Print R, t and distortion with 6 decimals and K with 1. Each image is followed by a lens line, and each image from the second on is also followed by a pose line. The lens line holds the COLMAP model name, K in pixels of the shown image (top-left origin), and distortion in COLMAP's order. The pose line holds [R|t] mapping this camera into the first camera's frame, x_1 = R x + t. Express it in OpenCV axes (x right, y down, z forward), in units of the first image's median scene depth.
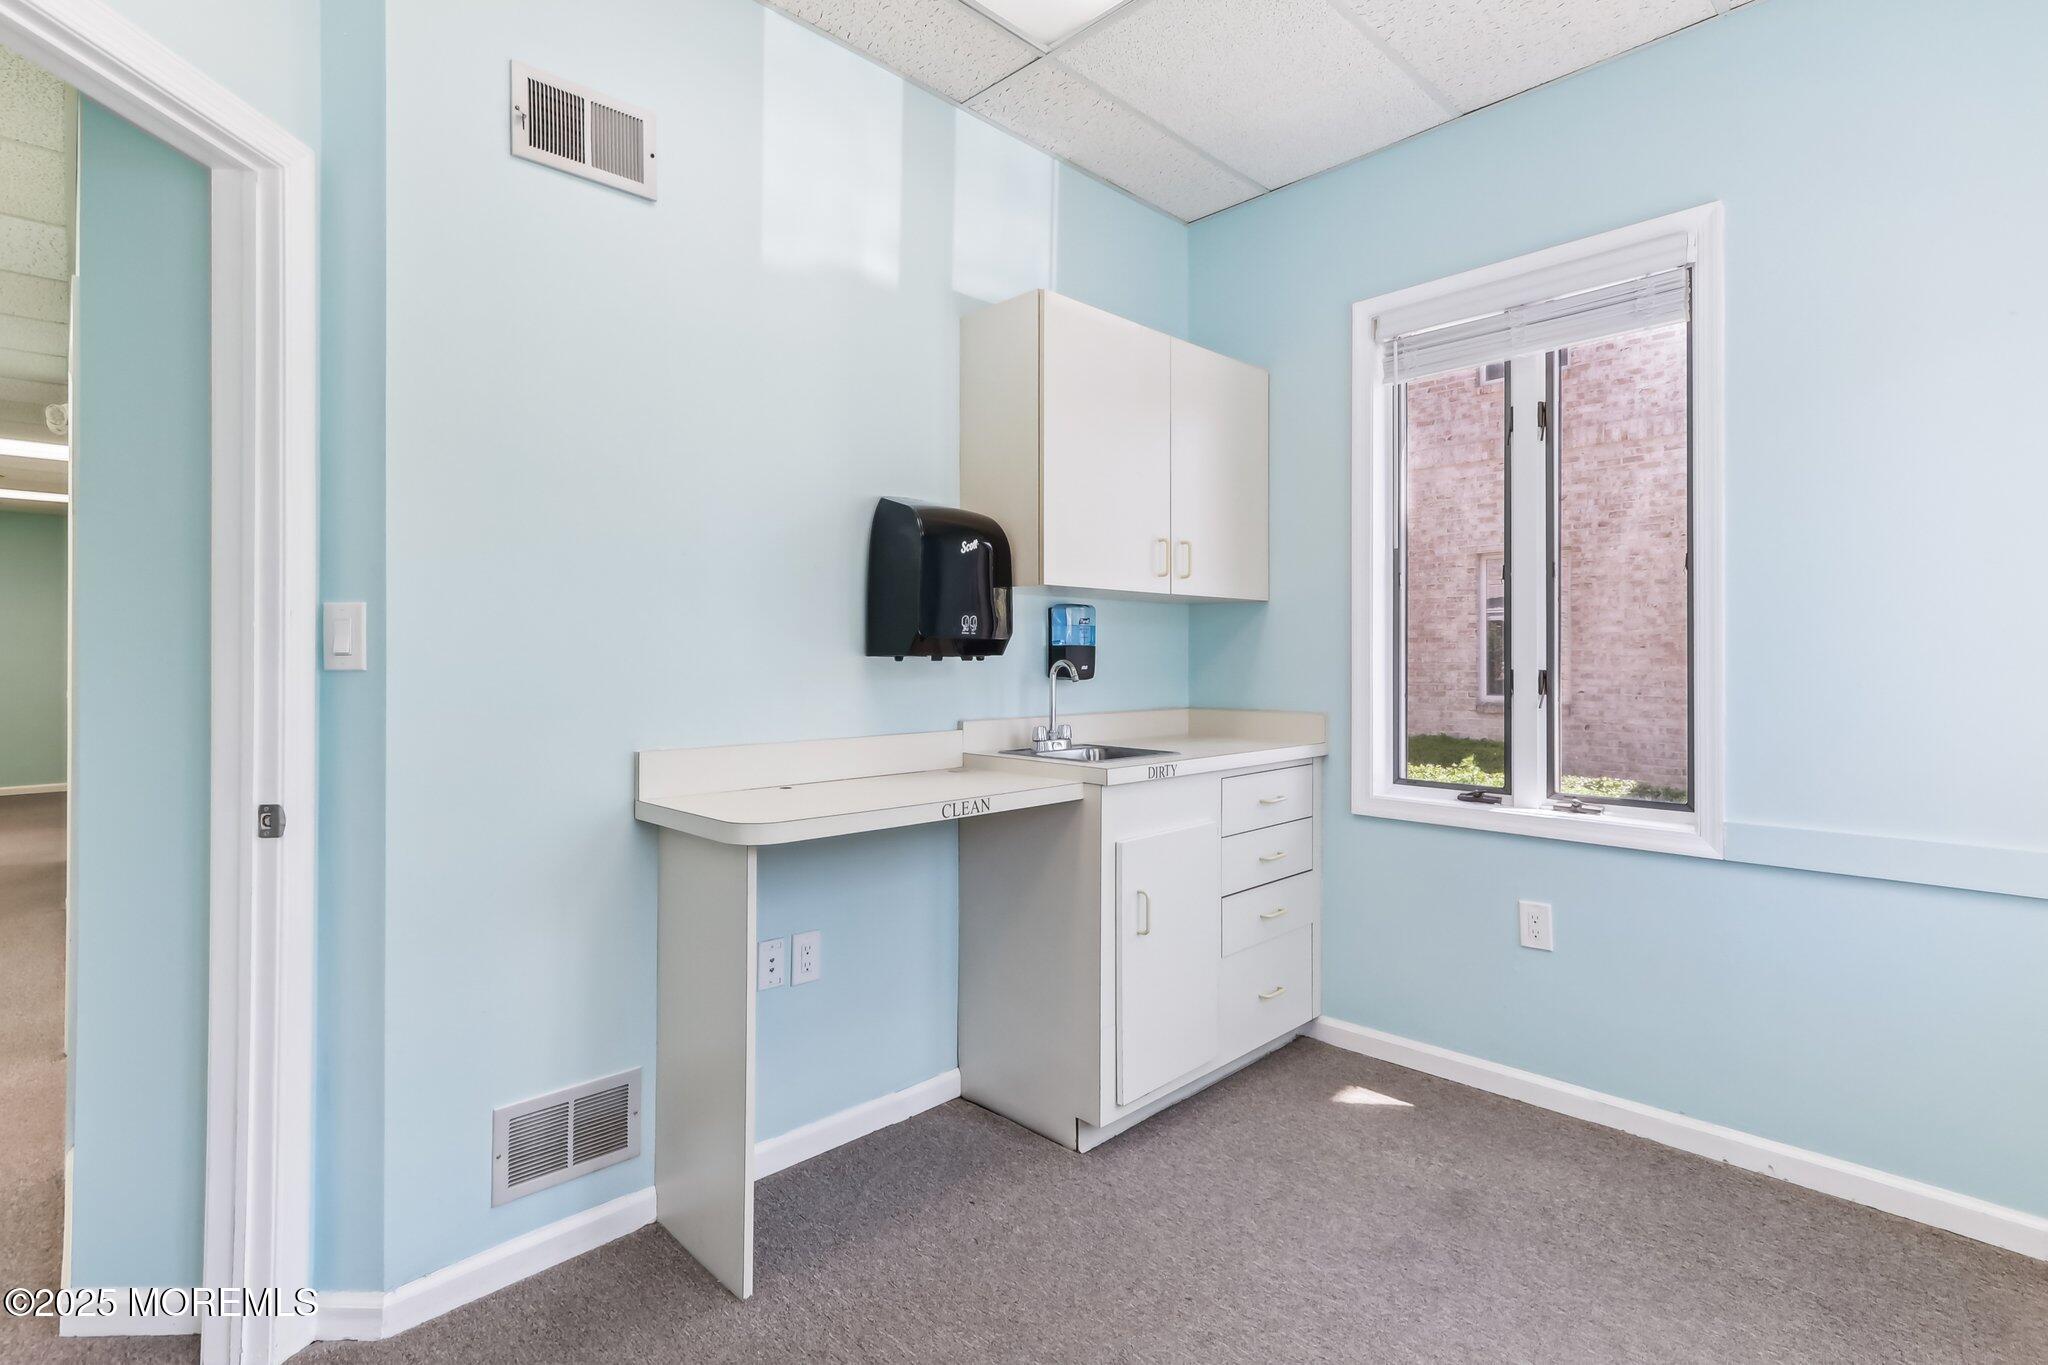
lens RADIAL K [[959.2, 0, 967.1], [0, 959.2, 657.9], [0, 0, 1]] dist [-0.002034, 0.001779]
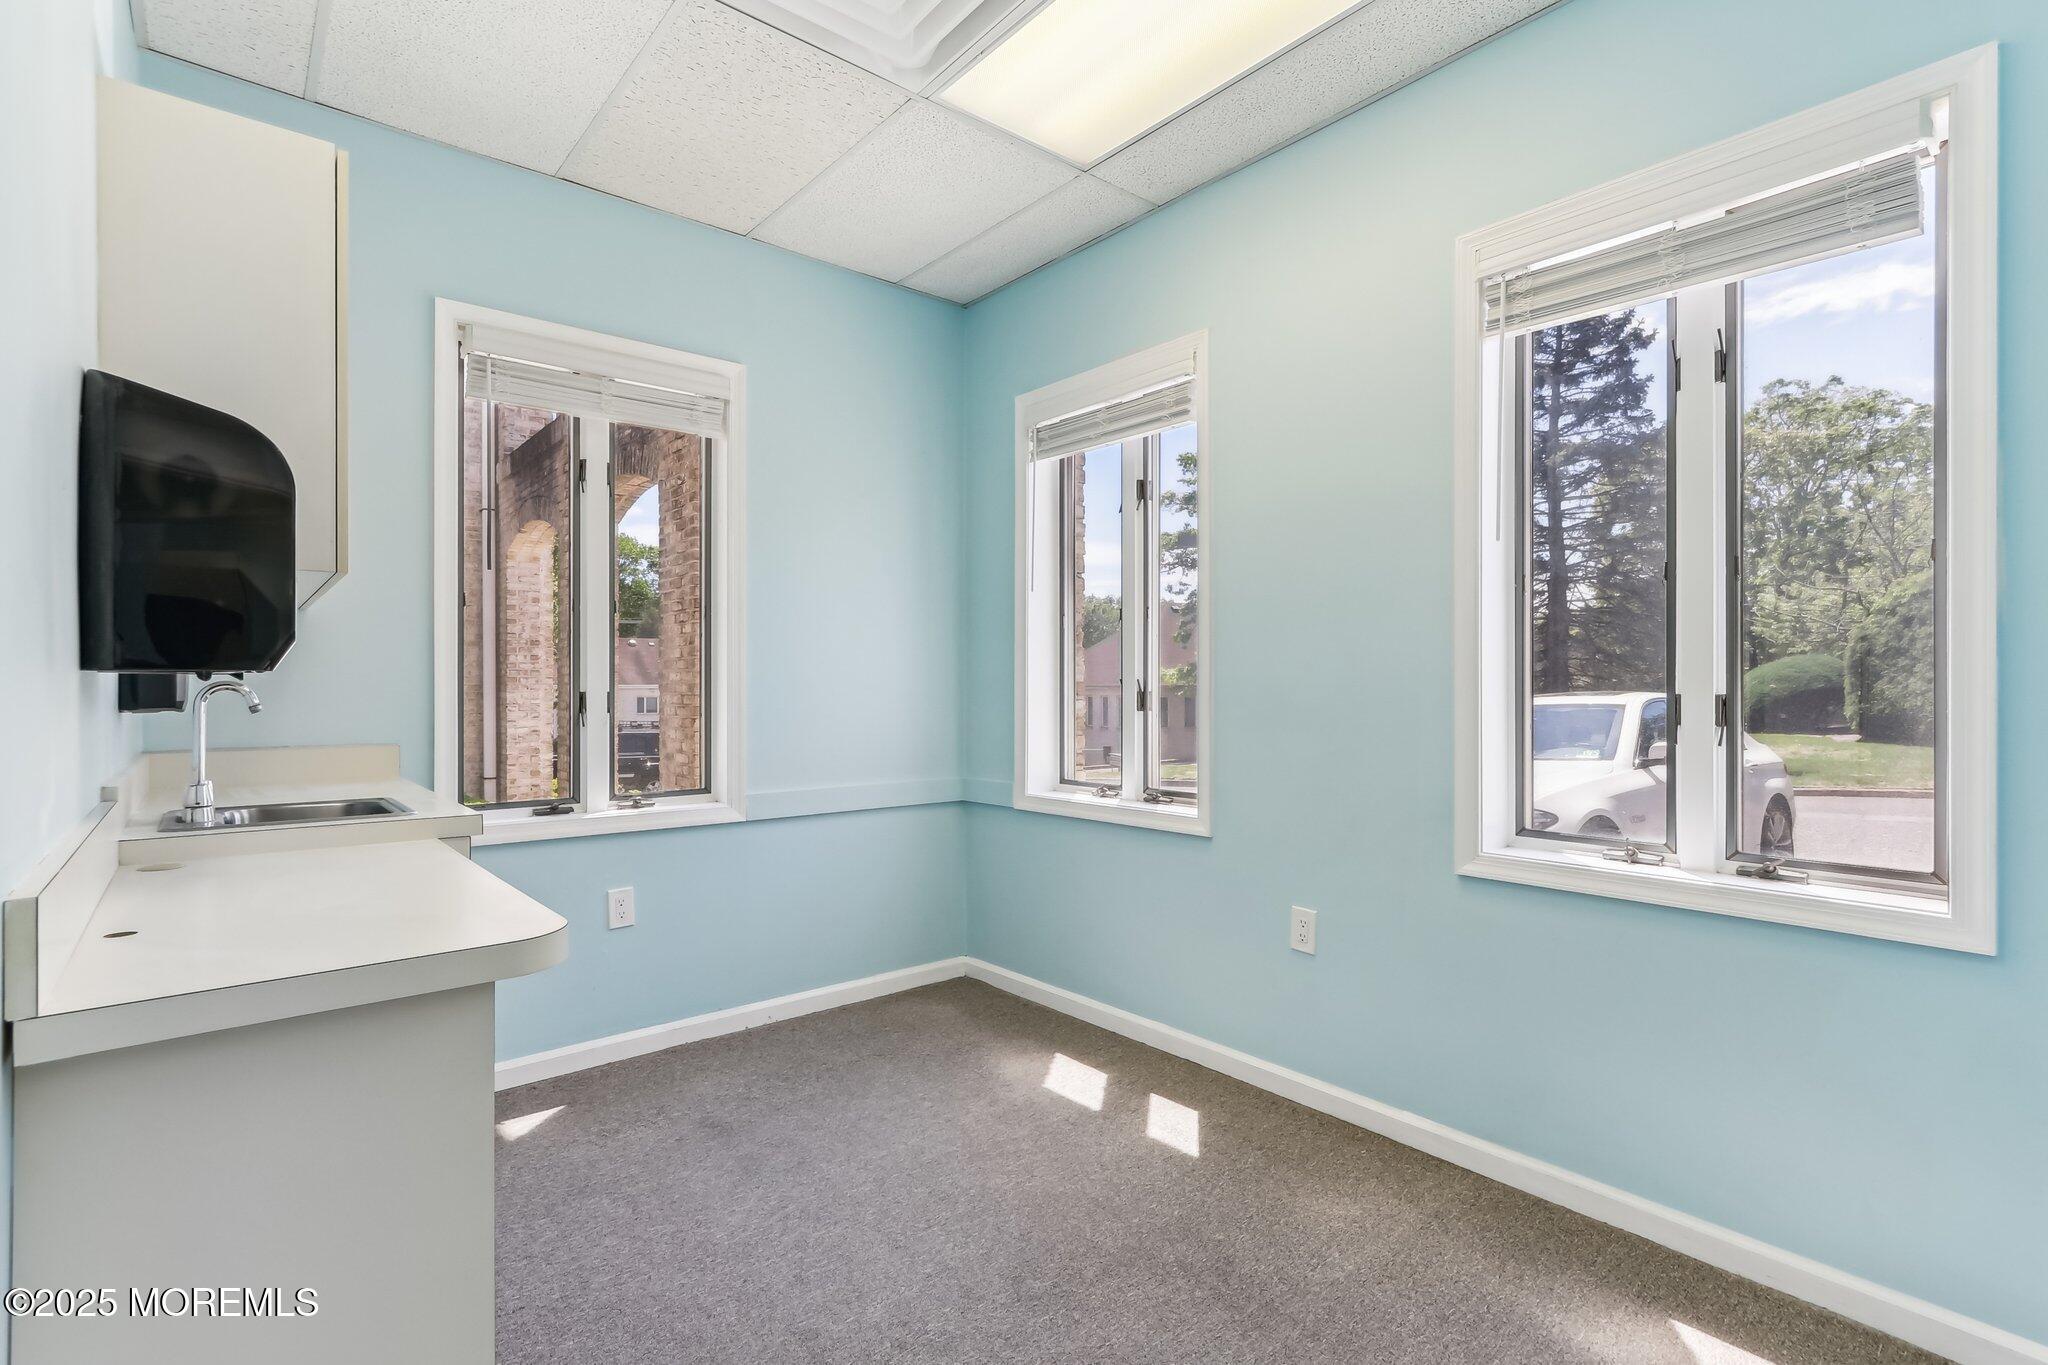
lens RADIAL K [[959.2, 0, 1035.3], [0, 959.2, 685.6], [0, 0, 1]] dist [-0.002034, 0.001779]
pose [[0.048344, 0.000364, 0.998831, -0.619866], [0.000777, 1.000000, -0.000402, 0.007311], [-0.998830, 0.000796, 0.048343, 0.478134]]
